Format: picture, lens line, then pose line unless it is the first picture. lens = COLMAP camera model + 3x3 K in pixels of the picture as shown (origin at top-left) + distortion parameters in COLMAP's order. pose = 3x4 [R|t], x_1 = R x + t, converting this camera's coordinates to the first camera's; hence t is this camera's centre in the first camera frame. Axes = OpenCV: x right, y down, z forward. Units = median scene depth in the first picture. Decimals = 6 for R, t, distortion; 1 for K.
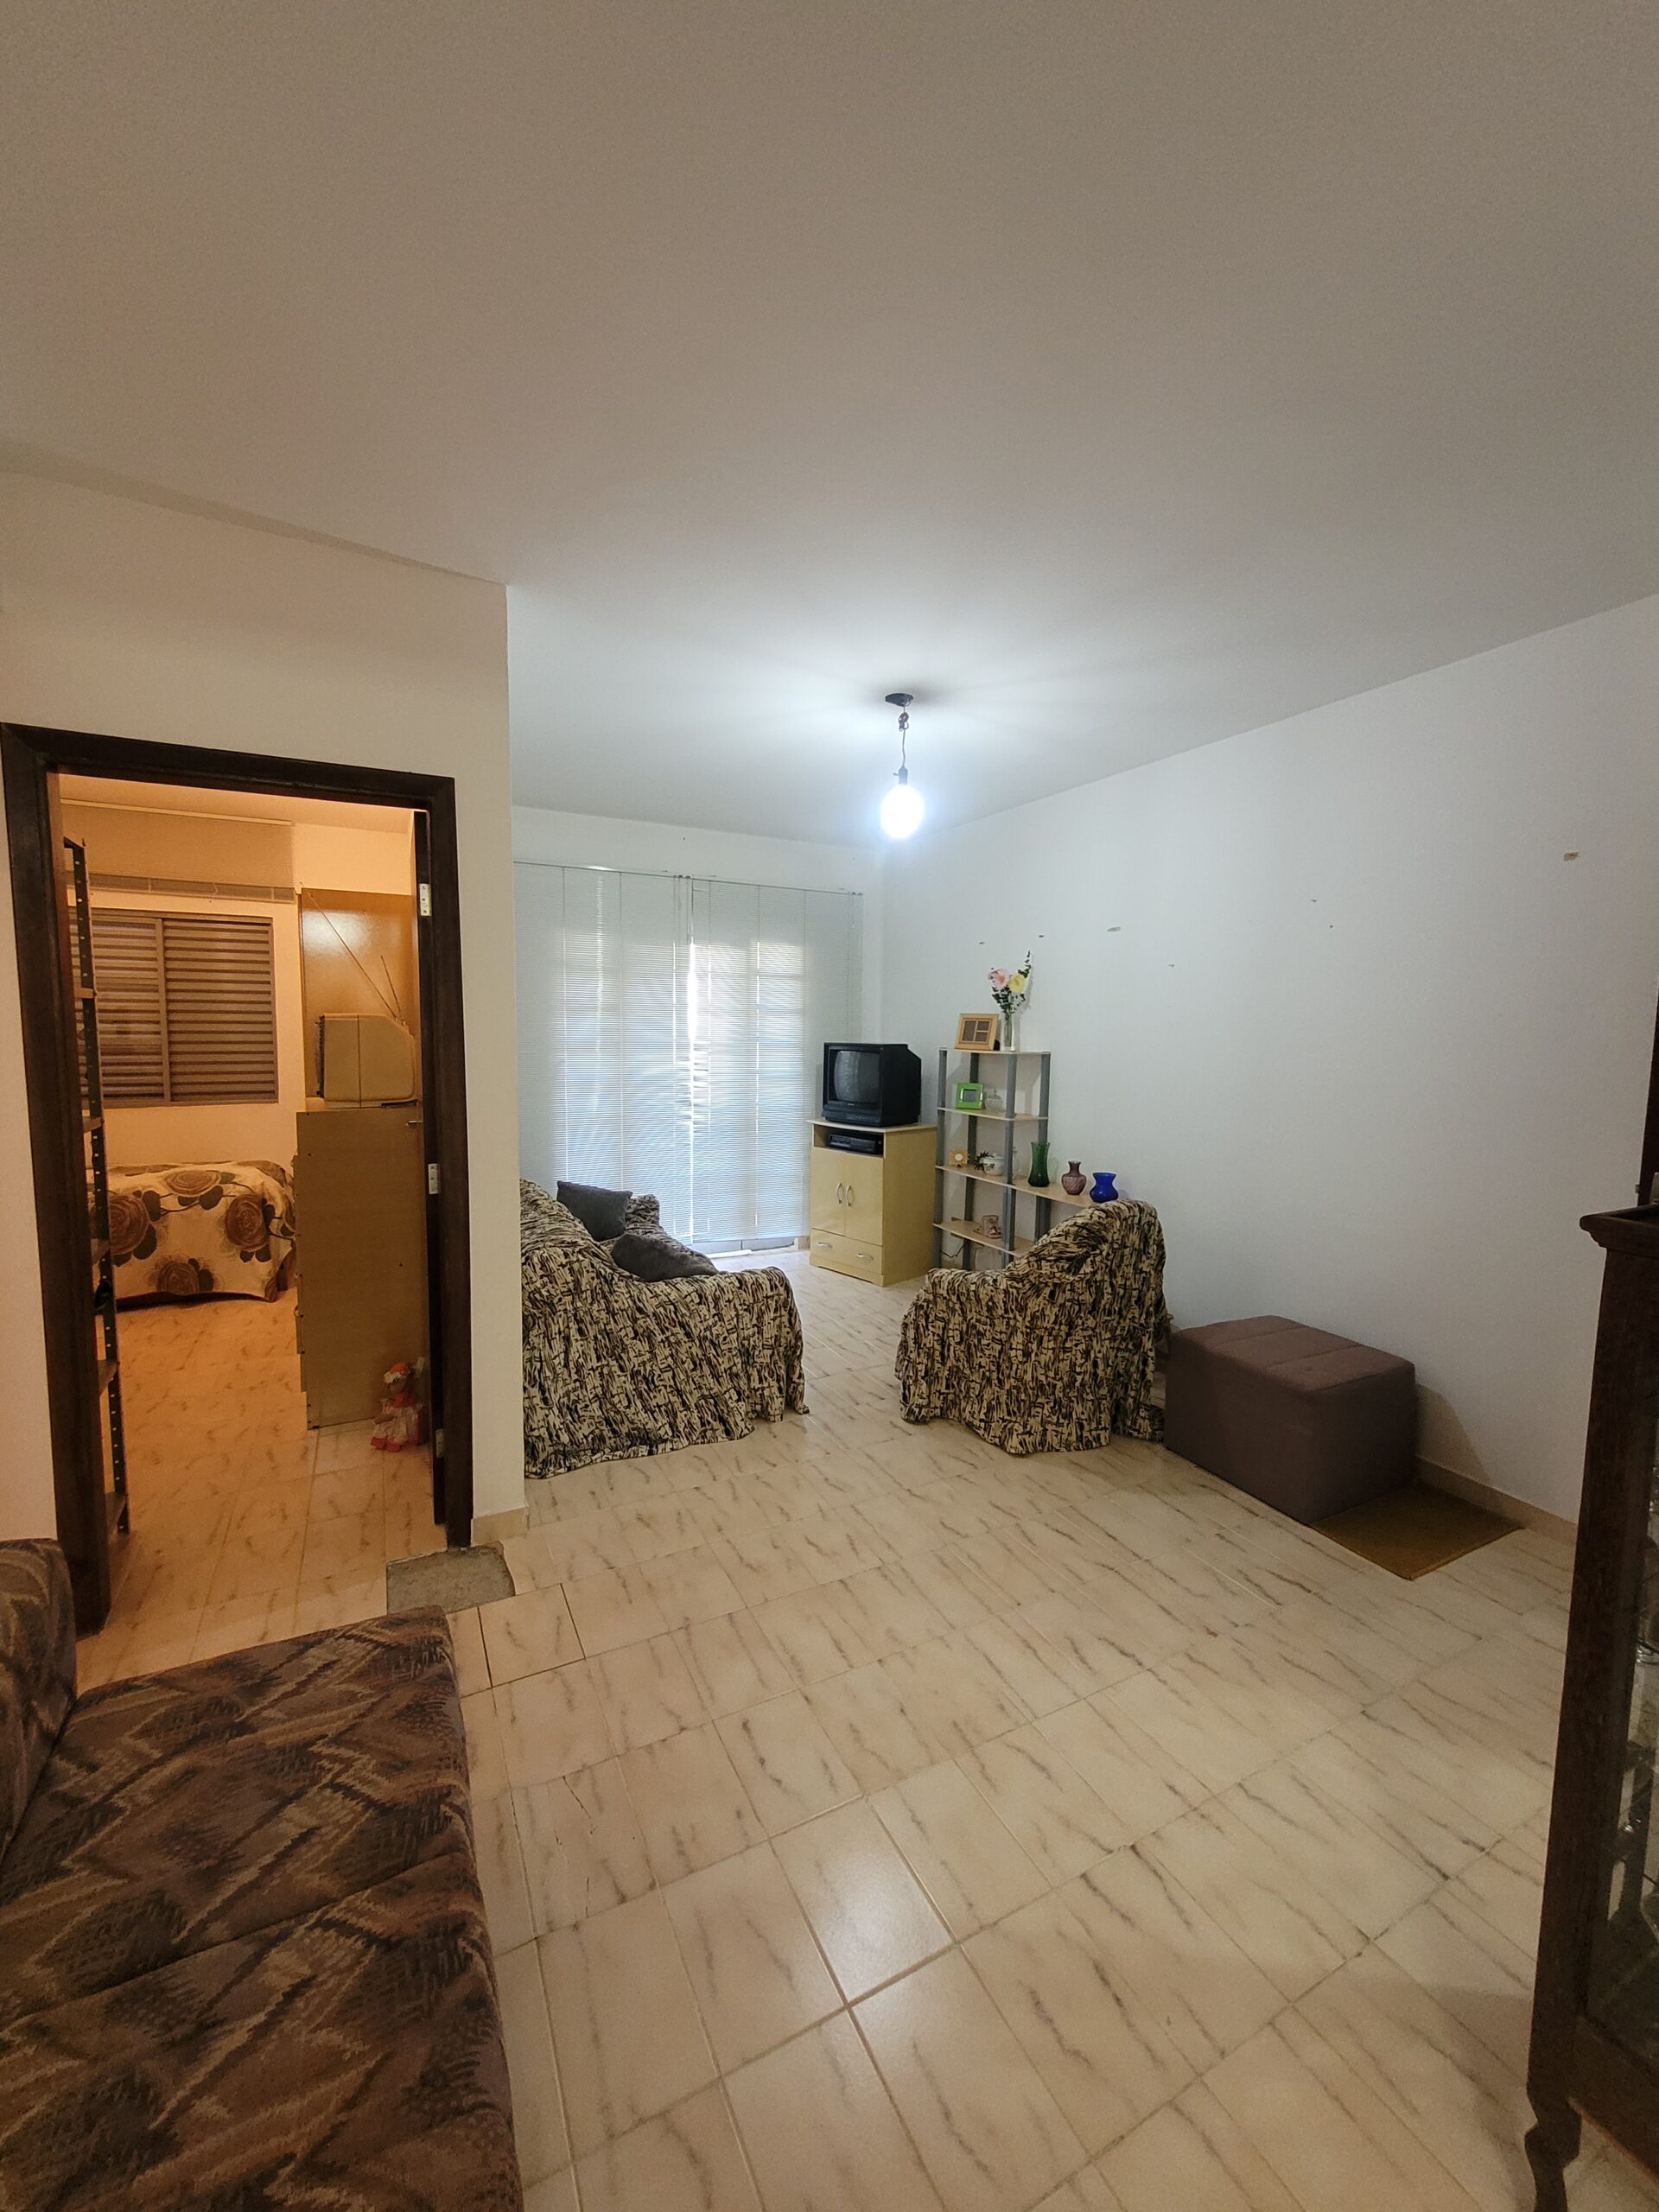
lens RADIAL K [[880.7, 0, 813.7], [0, 880.7, 1082.4], [0, 0, 1]] dist [0.002191, 0.000849]
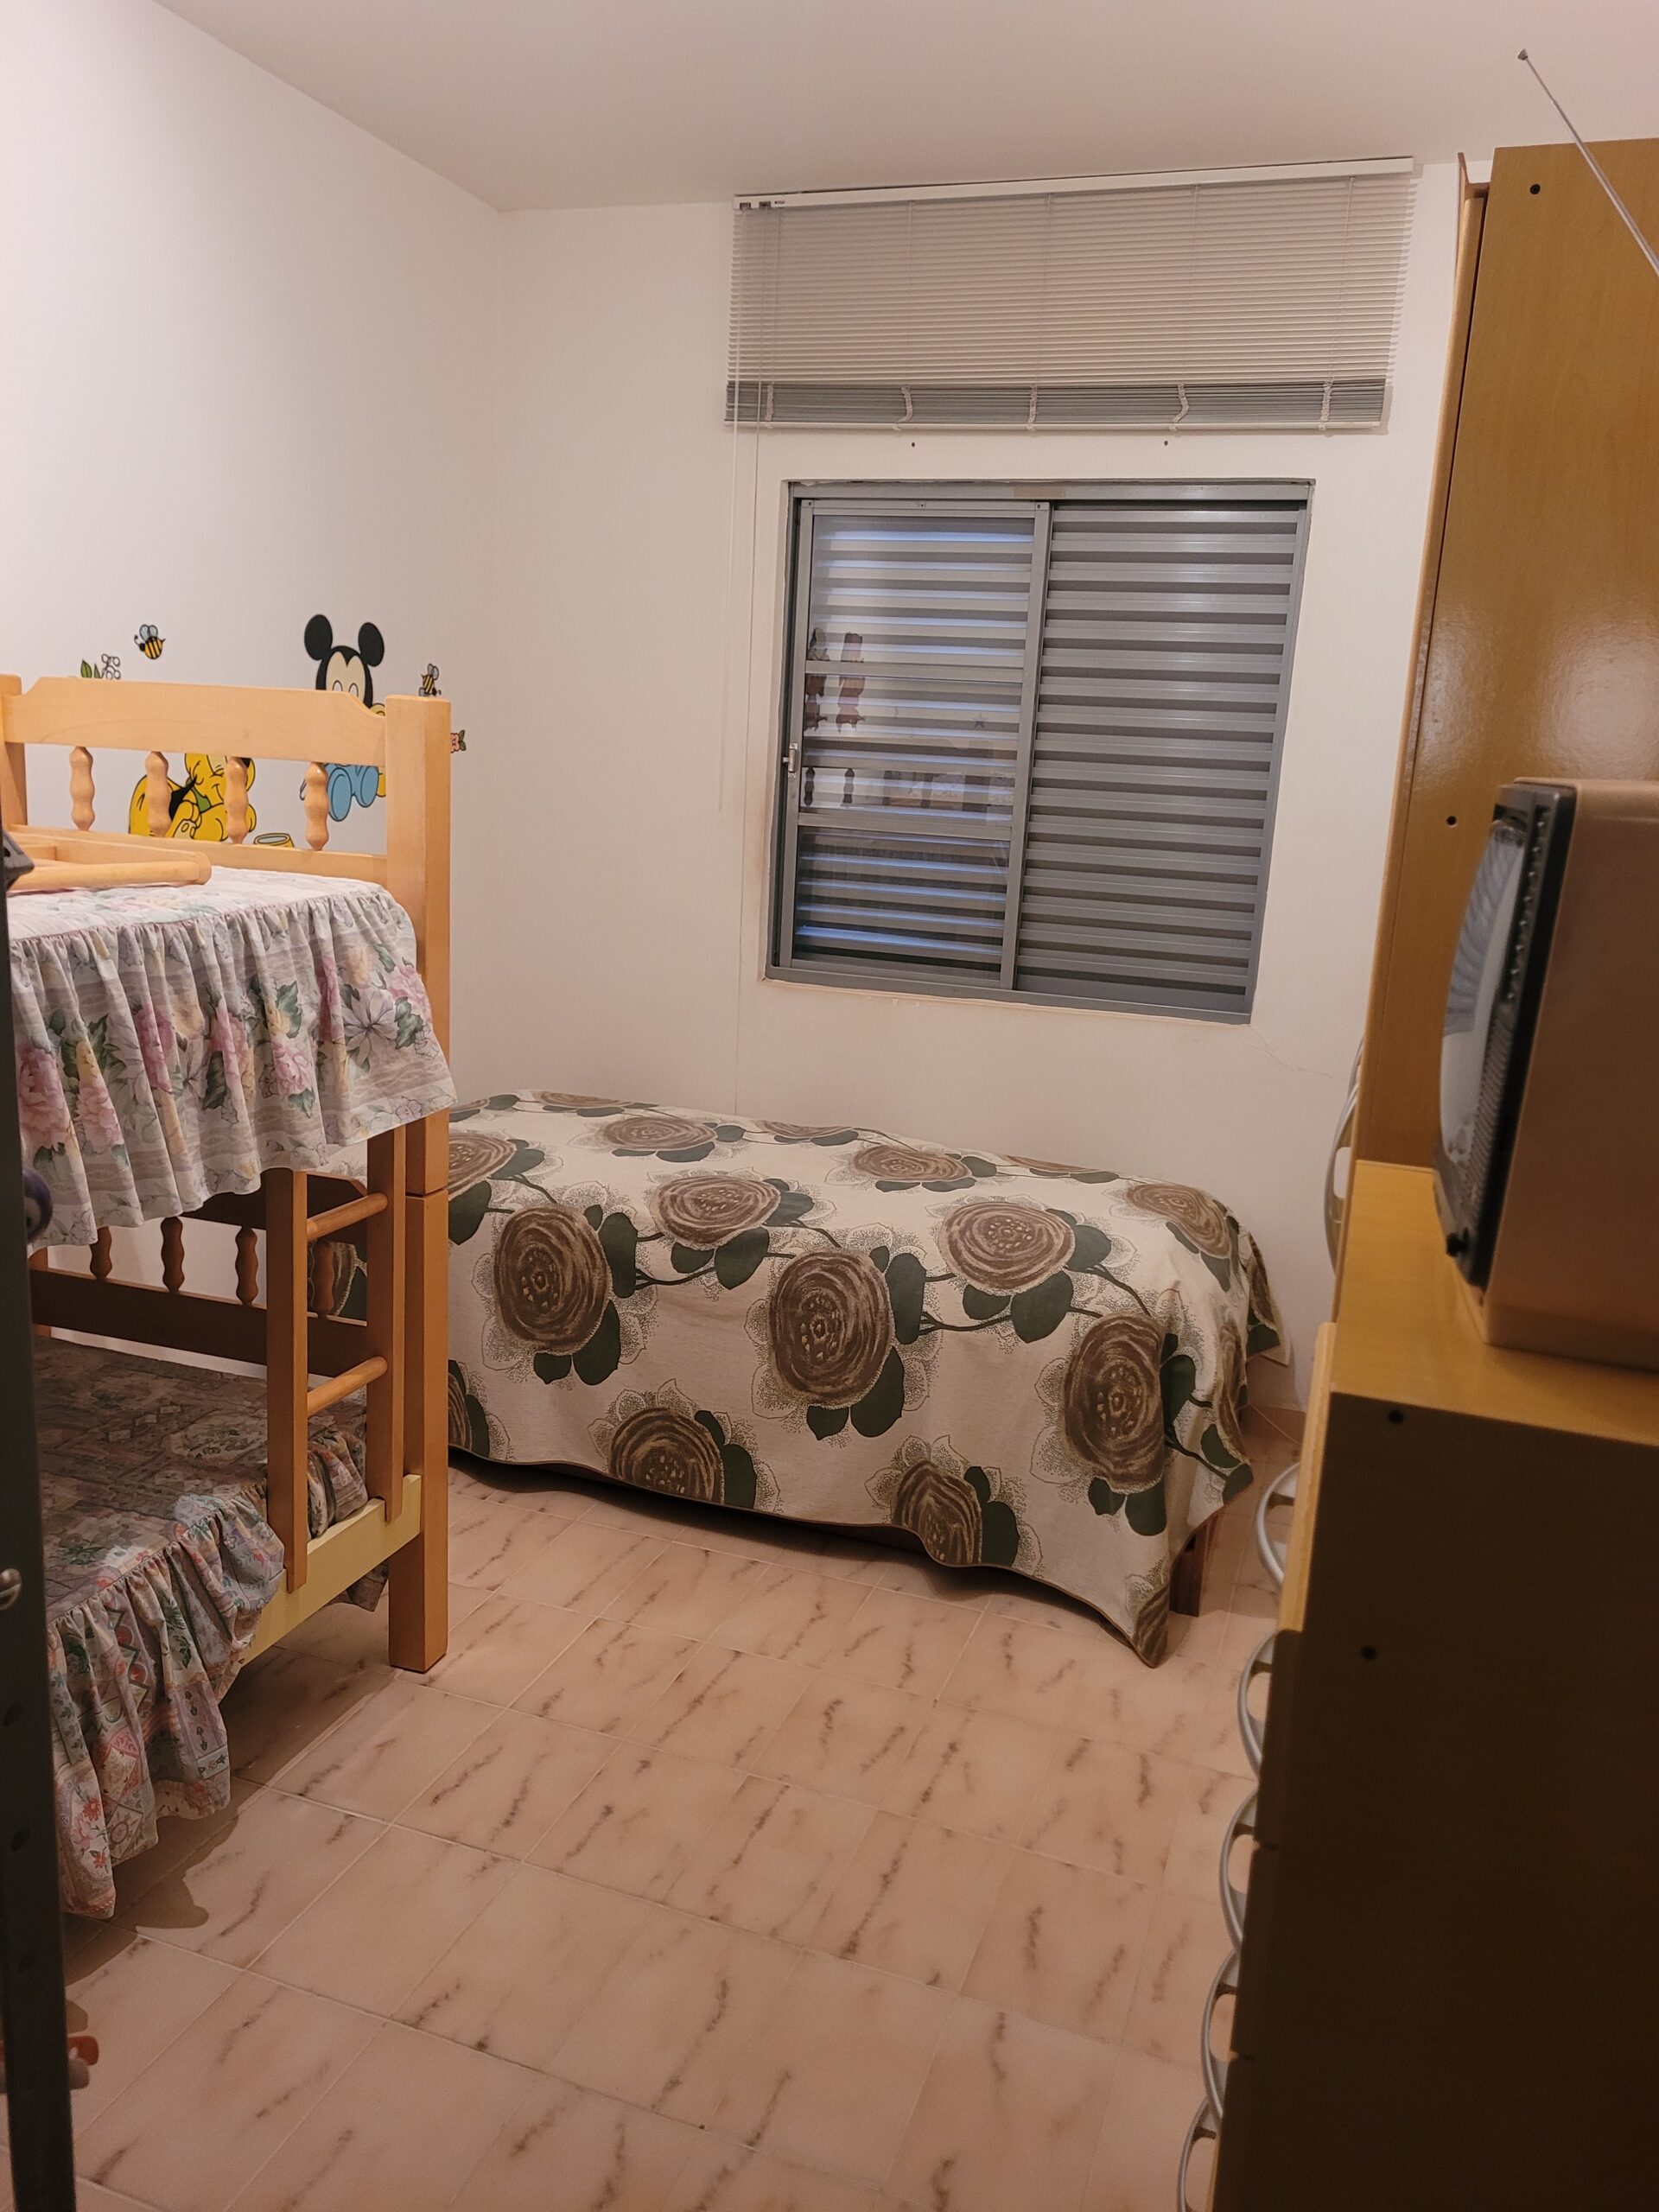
lens RADIAL K [[1675.2, 0, 833.8], [0, 1675.2, 1114.6], [0, 0, 1]] dist [0.064848, -0.048795]
pose [[0.700553, 0.181901, -0.690027, -0.292989], [-0.099896, 0.982443, 0.157567, -0.037705], [0.706573, -0.041453, 0.706425, 0.469510]]
